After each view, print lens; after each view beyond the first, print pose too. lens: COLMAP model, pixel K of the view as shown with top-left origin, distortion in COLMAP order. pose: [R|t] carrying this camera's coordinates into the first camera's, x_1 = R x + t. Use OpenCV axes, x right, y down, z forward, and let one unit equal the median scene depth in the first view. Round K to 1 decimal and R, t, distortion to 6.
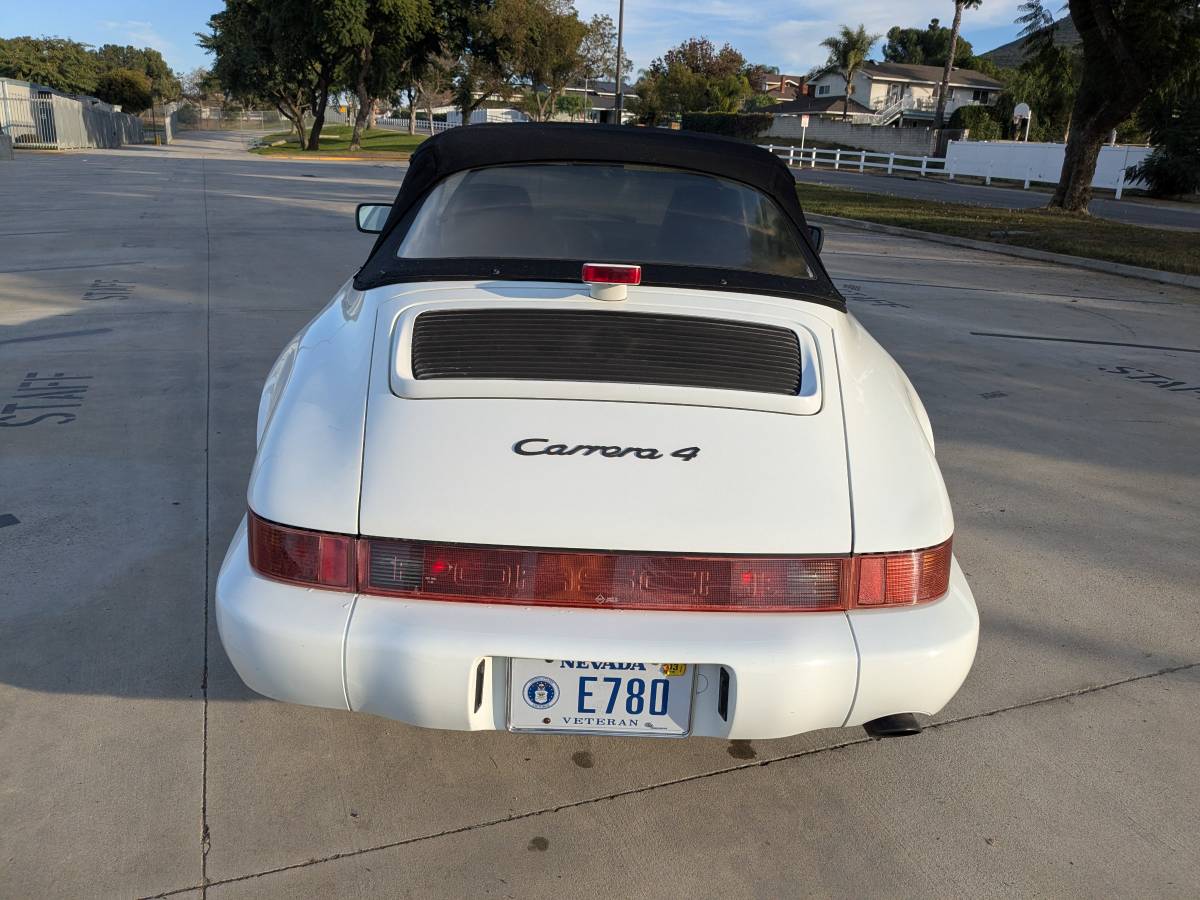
lens RADIAL K [[956.0, 0, 607.0], [0, 956.0, 450.8], [0, 0, 1]] dist [0.011393, -0.041359]
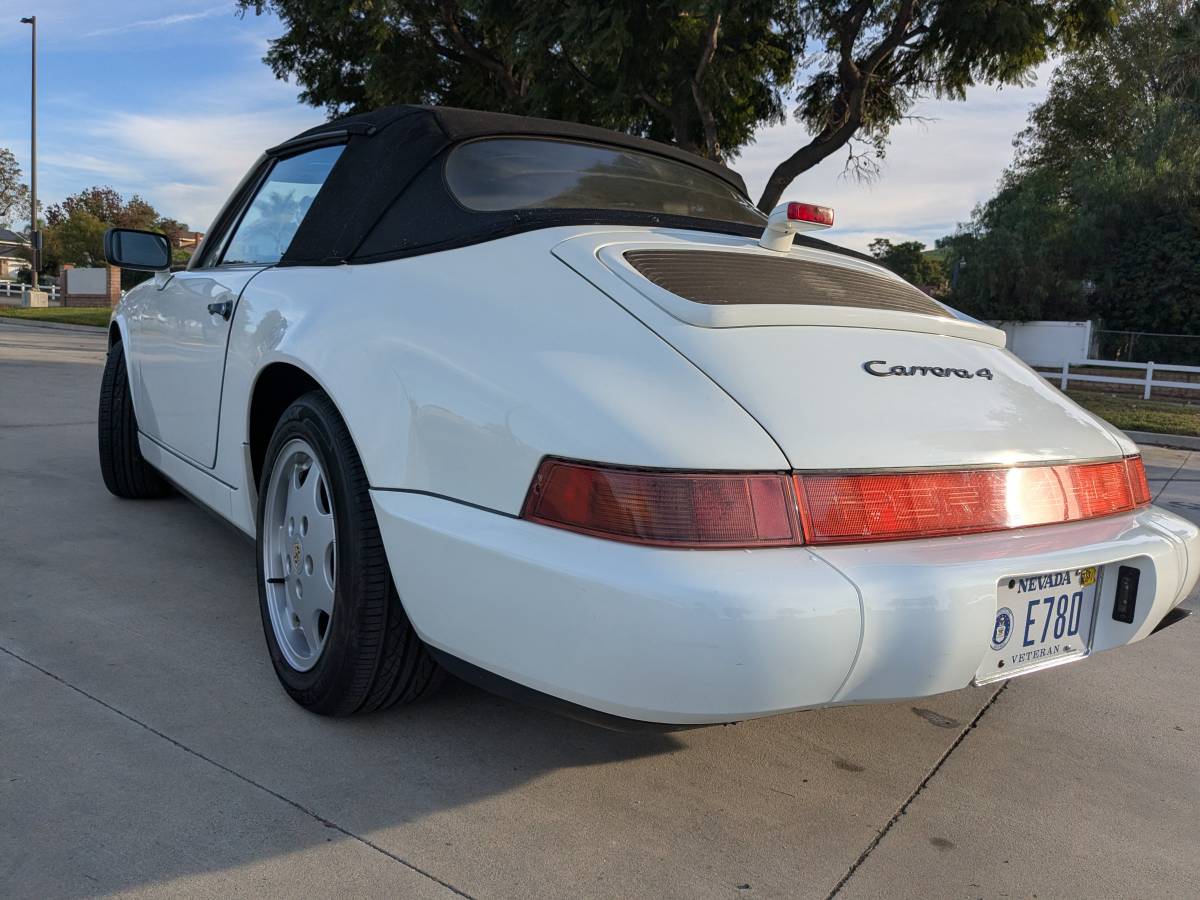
lens RADIAL K [[956.0, 0, 607.0], [0, 956.0, 450.8], [0, 0, 1]] dist [0.011393, -0.041359]
pose [[0.833854, -0.062414, 0.548446, -0.803639], [0.149881, 0.981859, -0.116142, 0.140157], [-0.531247, 0.179047, 0.828081, 0.440170]]
